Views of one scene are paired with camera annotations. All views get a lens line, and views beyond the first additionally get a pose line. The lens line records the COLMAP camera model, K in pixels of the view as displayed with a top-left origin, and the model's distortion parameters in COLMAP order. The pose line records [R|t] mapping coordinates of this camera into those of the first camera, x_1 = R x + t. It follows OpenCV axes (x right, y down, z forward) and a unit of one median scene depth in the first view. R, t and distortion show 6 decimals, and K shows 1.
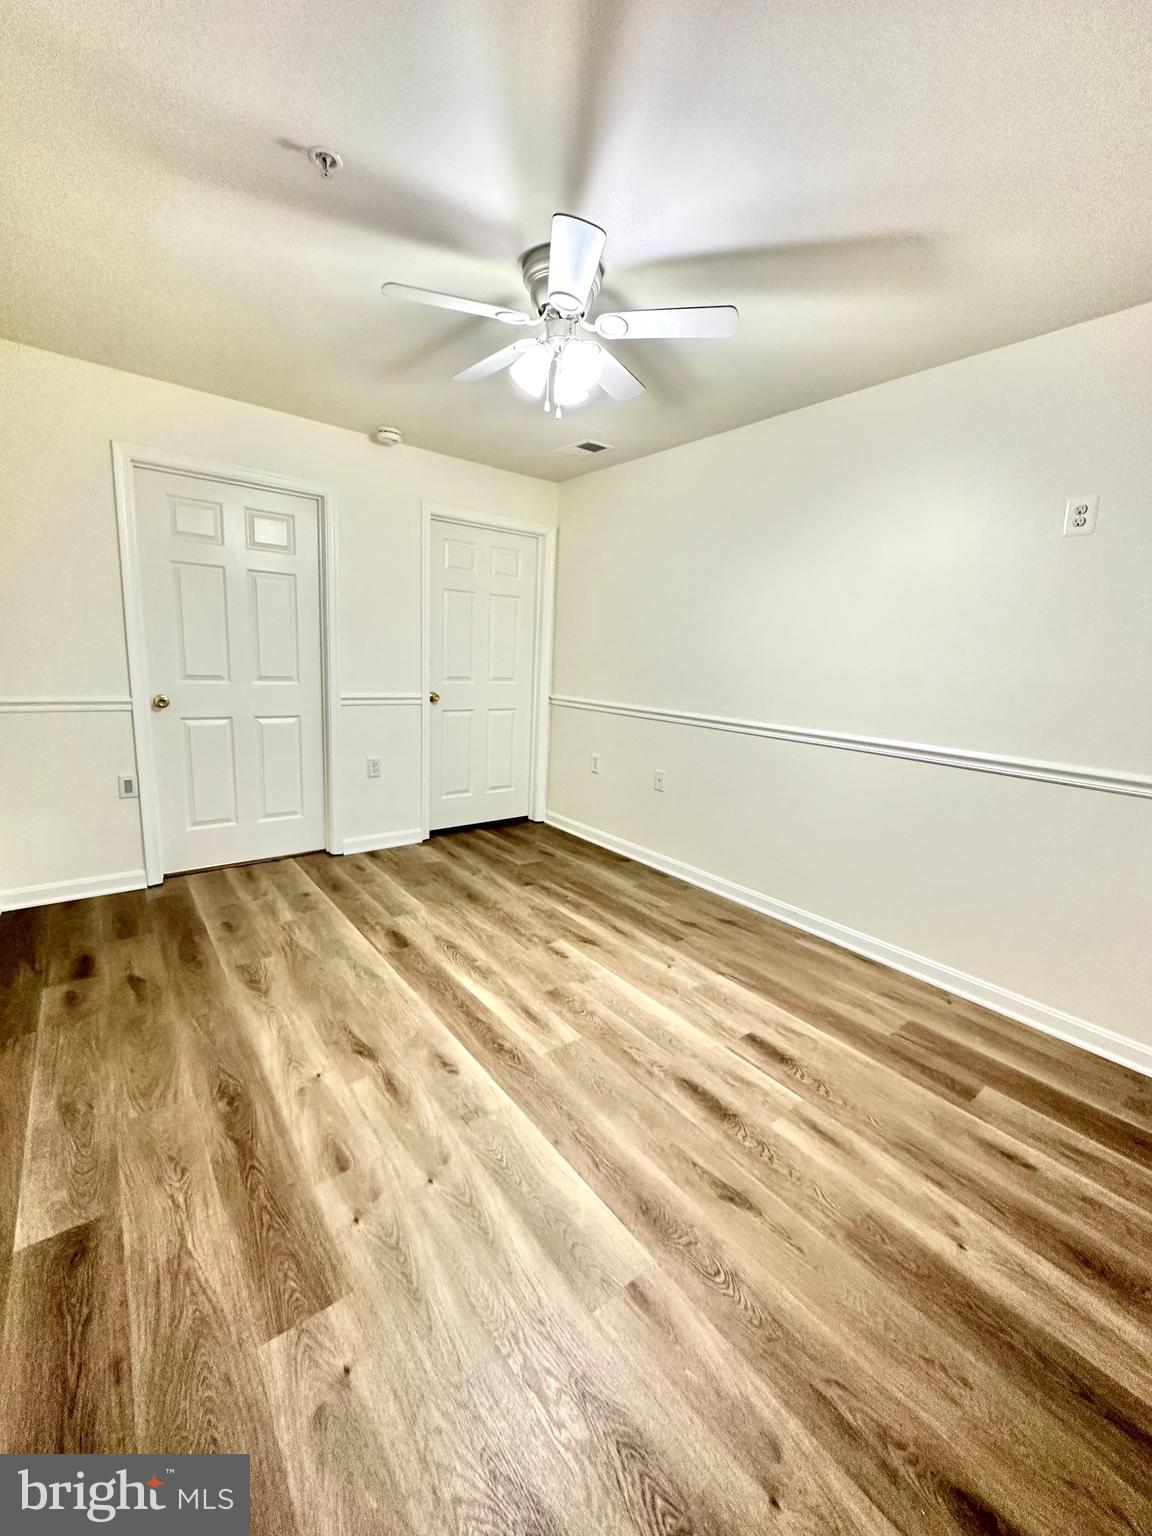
lens RADIAL K [[611.5, 0, 568.2], [0, 611.5, 770.7], [0, 0, 1]] dist [-0.003173, 0.001406]
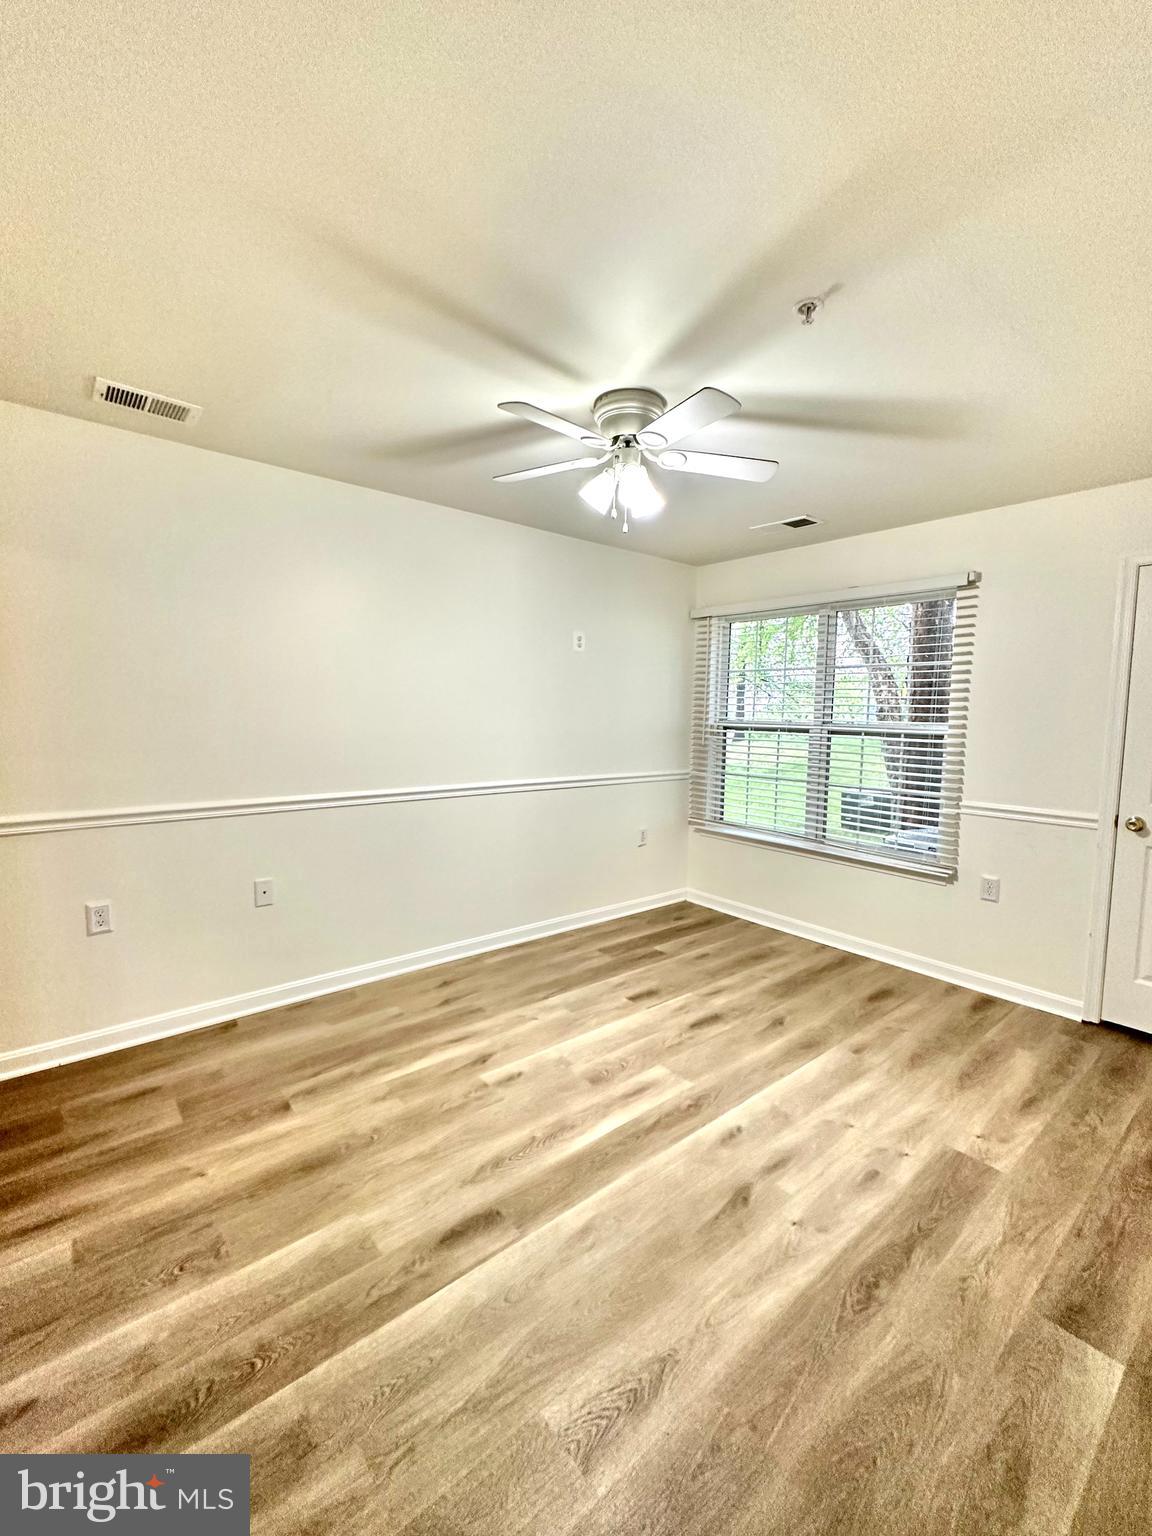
lens RADIAL K [[645.8, 0, 577.8], [0, 645.8, 772.1], [0, 0, 1]] dist [-0.003578, 0.001661]
pose [[-0.036466, -0.142545, 0.989116, -1.079190], [0.172378, 0.974042, 0.146727, -0.306304], [-0.984356, 0.175852, -0.010948, 1.041154]]
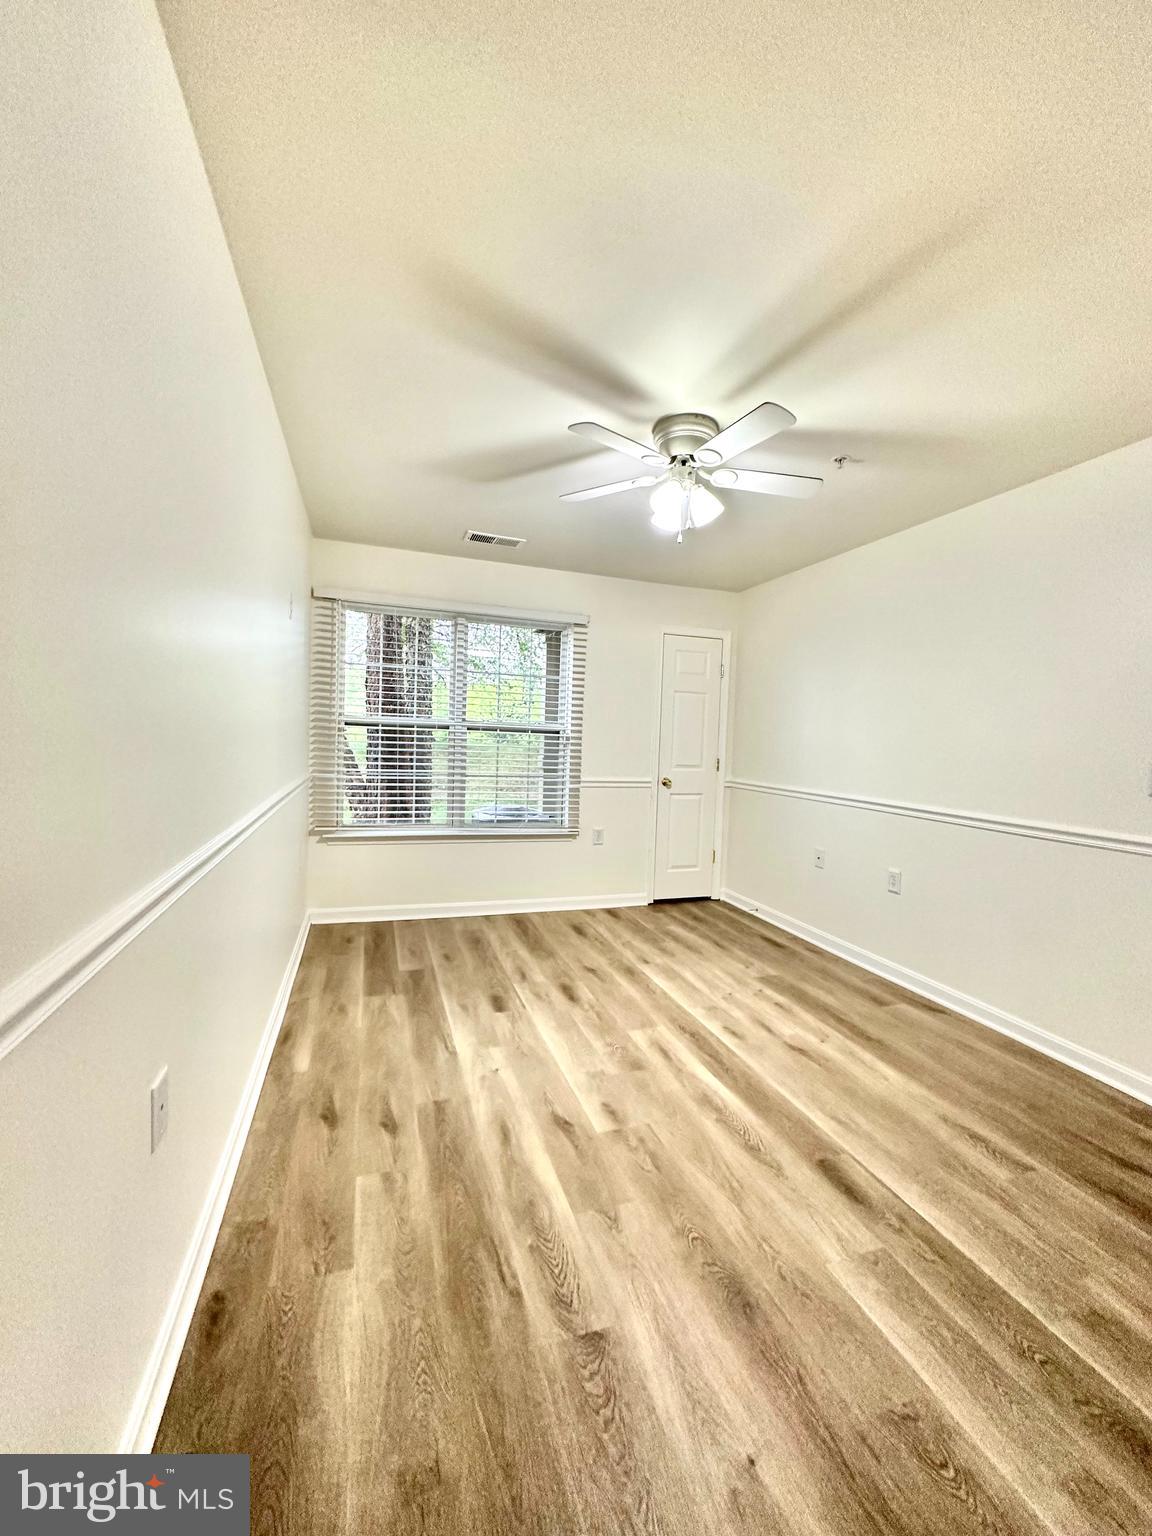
lens RADIAL K [[611.5, 0, 574.1], [0, 611.5, 771.7], [0, 0, 1]] dist [-0.003173, 0.001406]
pose [[-0.941836, -0.100216, 0.320783, -0.221480], [-0.016302, 0.967004, 0.254241, -0.396303], [-0.335677, 0.234224, -0.912393, 2.016453]]
